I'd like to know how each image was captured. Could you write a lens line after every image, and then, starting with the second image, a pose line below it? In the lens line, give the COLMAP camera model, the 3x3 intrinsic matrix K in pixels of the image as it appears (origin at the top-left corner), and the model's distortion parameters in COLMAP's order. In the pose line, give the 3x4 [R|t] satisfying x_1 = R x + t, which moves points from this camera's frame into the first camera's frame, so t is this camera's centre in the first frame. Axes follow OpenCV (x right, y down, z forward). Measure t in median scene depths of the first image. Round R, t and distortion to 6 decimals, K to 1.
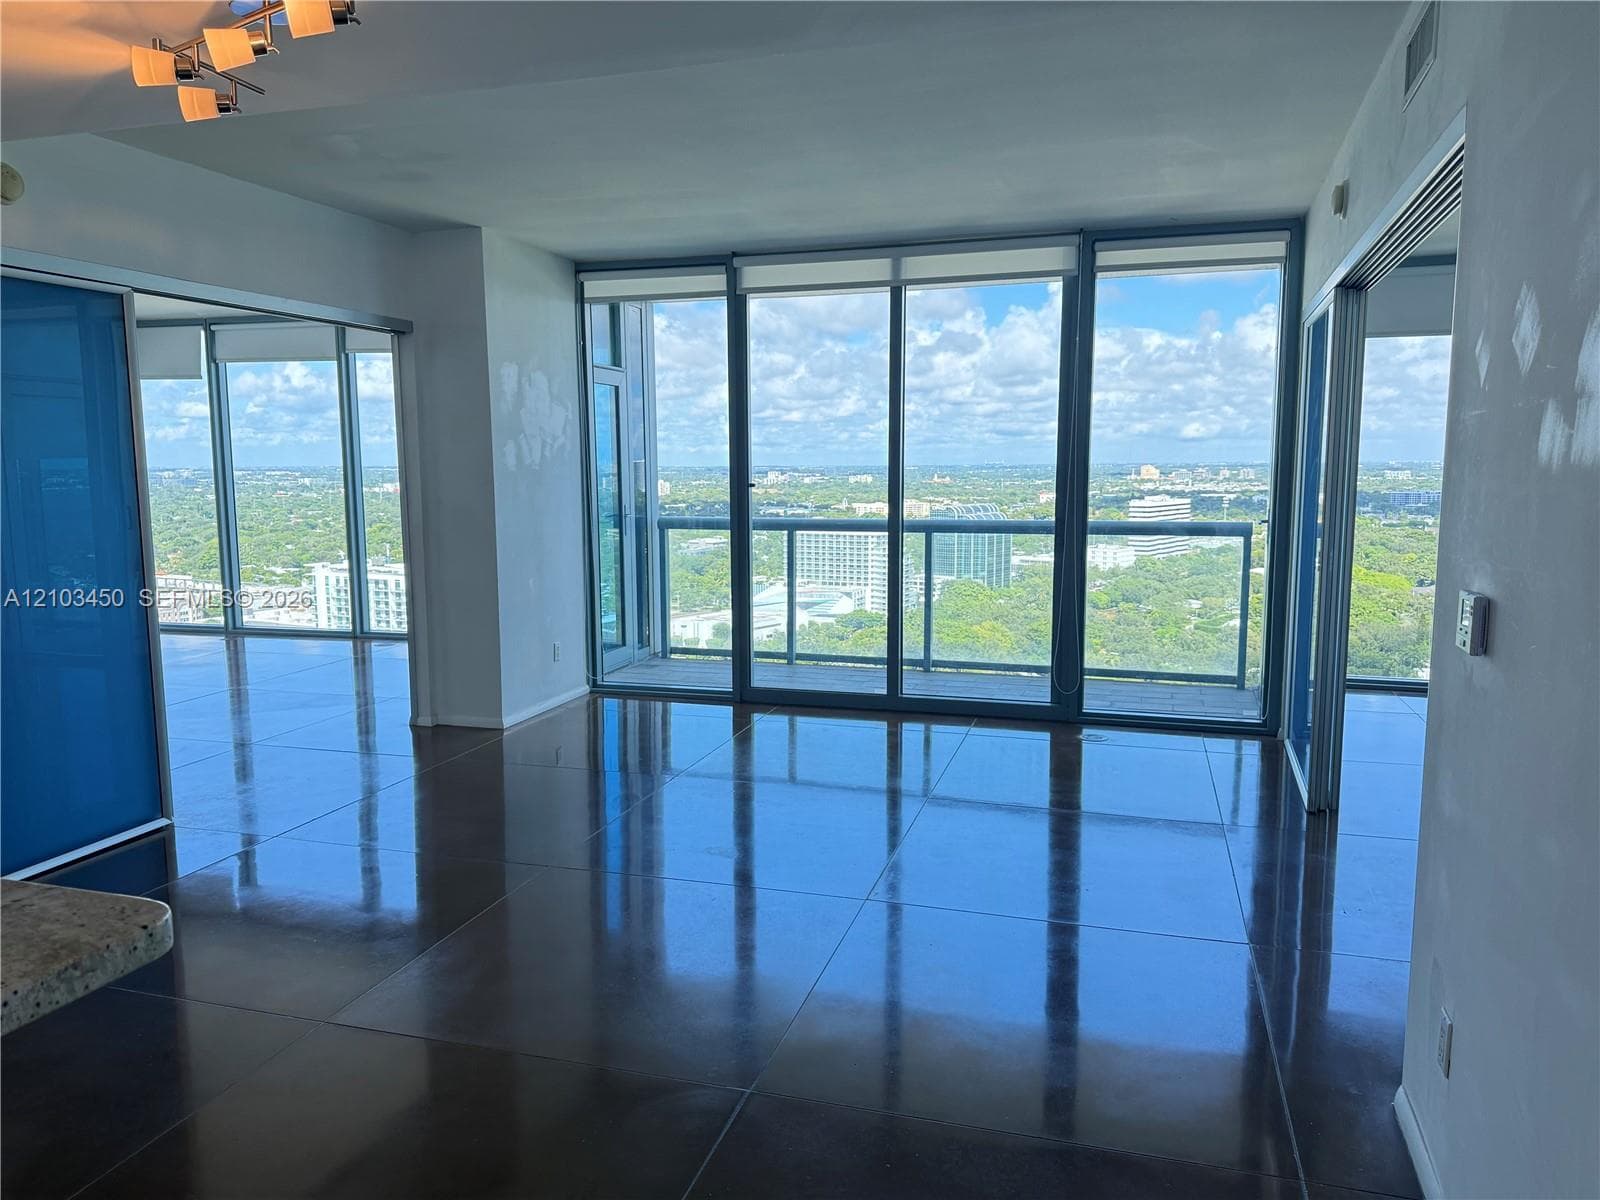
lens RADIAL K [[1131.6, 0, 802.6], [0, 1131.6, 601.9], [0, 0, 1]] dist [0.137468, -0.235612]
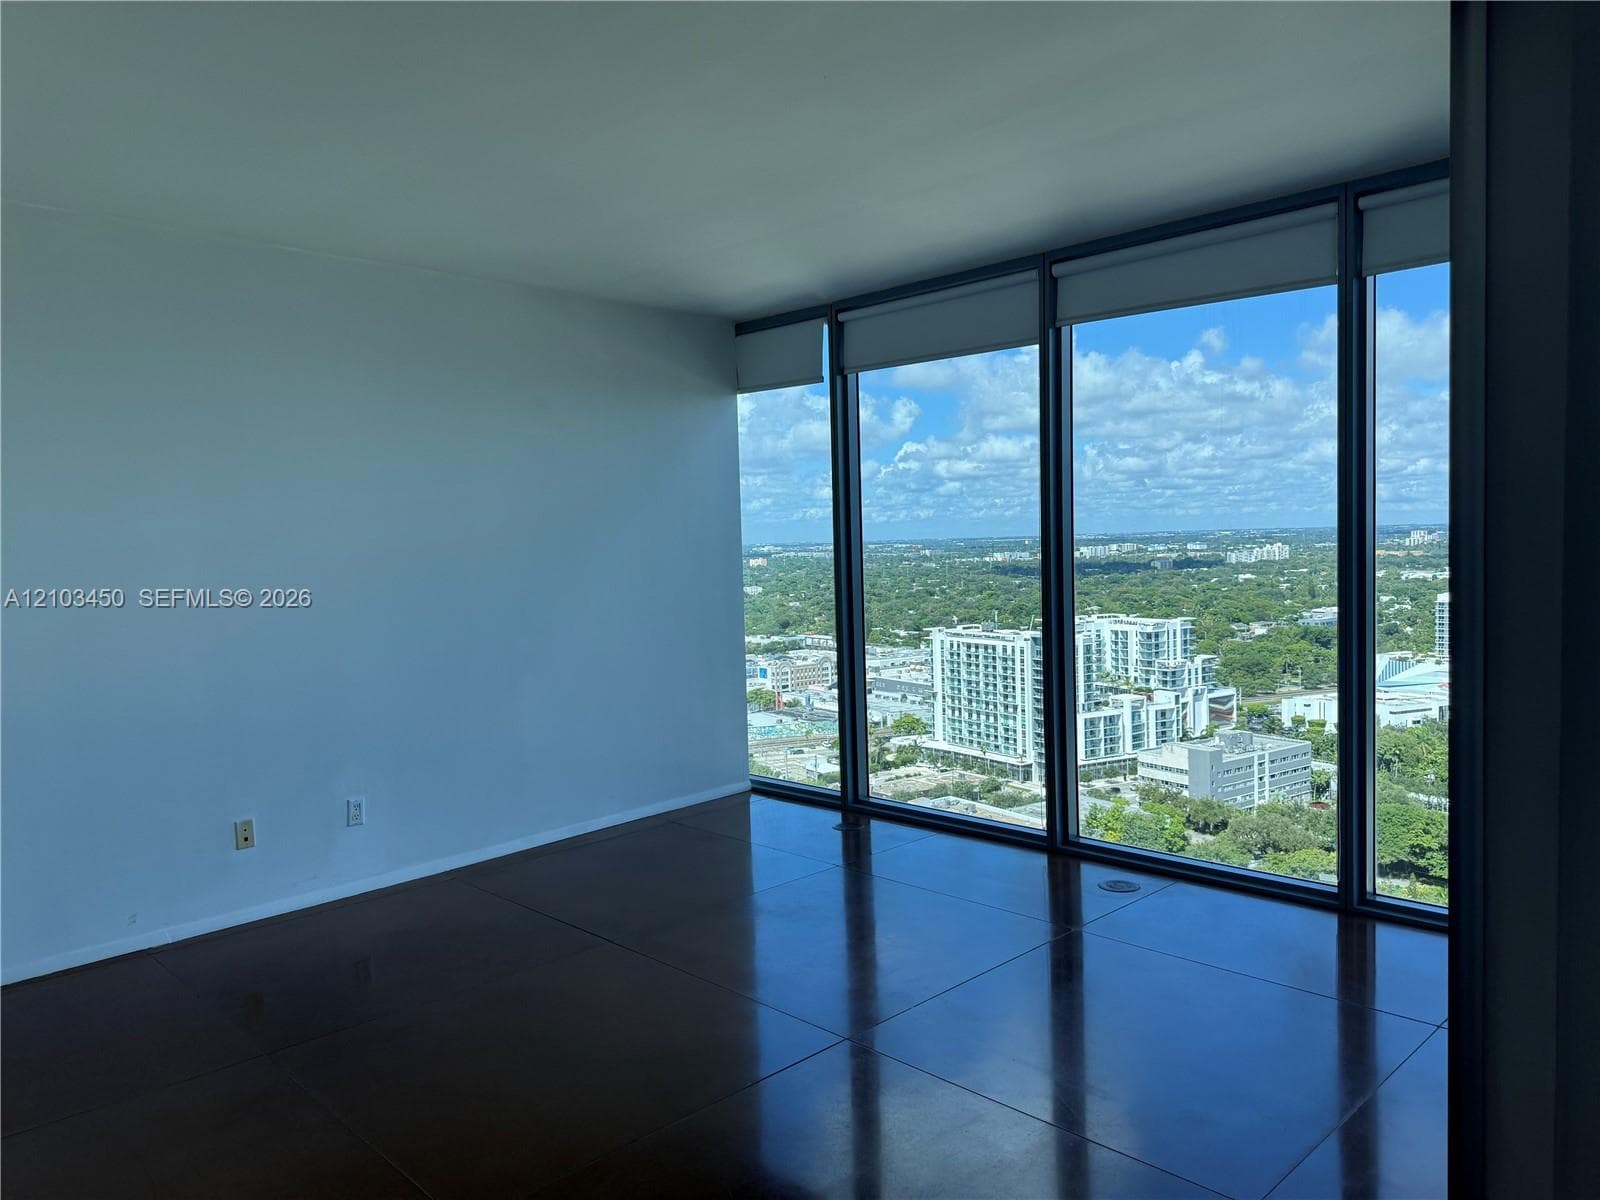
lens RADIAL K [[1120.5, 0, 780.0], [0, 1120.5, 602.9], [0, 0, 1]] dist [0.134891, -0.297218]
pose [[0.860412, 0.007535, -0.509543, -0.237287], [-0.036523, 0.998231, -0.046912, -0.056764], [0.508288, 0.058974, 0.859166, 0.488444]]
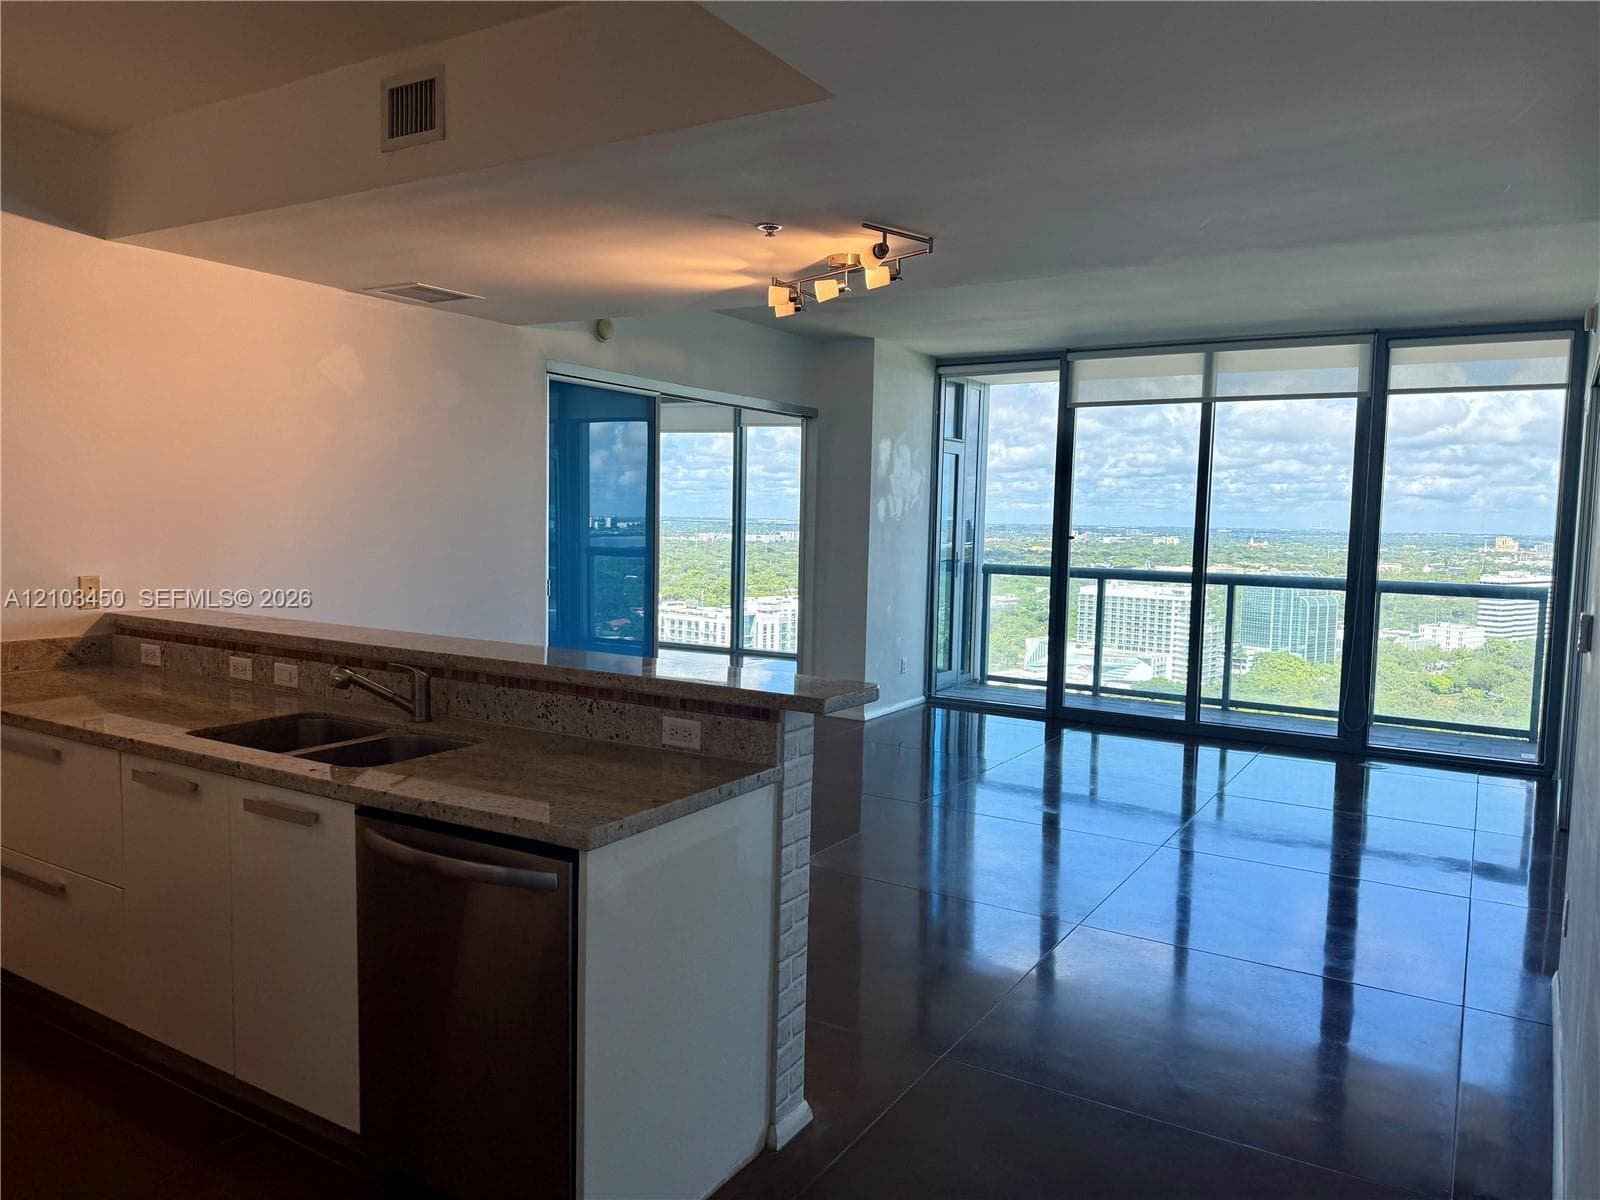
lens RADIAL K [[1131.6, 0, 802.6], [0, 1131.6, 601.9], [0, 0, 1]] dist [0.137468, -0.235612]
pose [[0.966911, 0.045519, -0.251020, -0.011334], [-0.057742, 0.997467, -0.041544, 0.024736], [0.248493, 0.054664, 0.967090, -0.185780]]
